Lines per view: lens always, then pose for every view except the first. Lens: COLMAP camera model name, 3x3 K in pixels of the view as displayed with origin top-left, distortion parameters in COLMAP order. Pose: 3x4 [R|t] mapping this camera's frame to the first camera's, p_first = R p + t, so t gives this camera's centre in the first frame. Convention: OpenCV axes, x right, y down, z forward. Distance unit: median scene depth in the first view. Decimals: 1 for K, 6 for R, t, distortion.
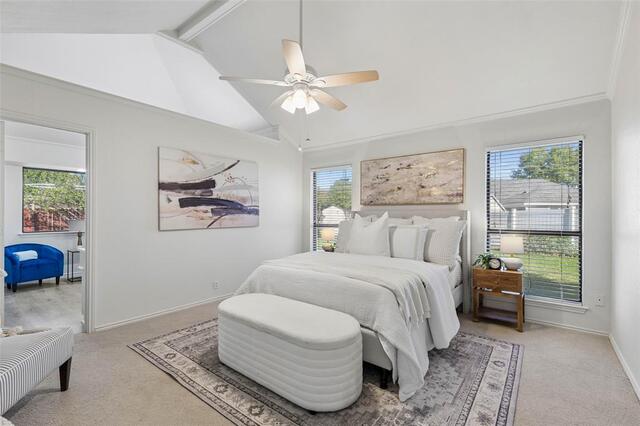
lens RADIAL K [[290.1, 0, 318.4], [0, 290.1, 210.7], [0, 0, 1]] dist [0.000581, -0.000332]
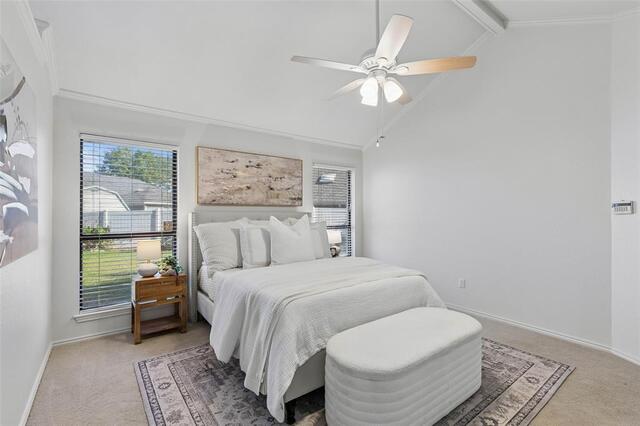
lens RADIAL K [[290.1, 0, 318.4], [0, 290.1, 210.7], [0, 0, 1]] dist [0.000581, -0.000332]
pose [[0.253229, 0.003030, 0.967402, -0.561613], [-0.012708, 0.999919, 0.000194, -0.007522], [-0.967323, -0.012343, 0.253247, 0.565667]]
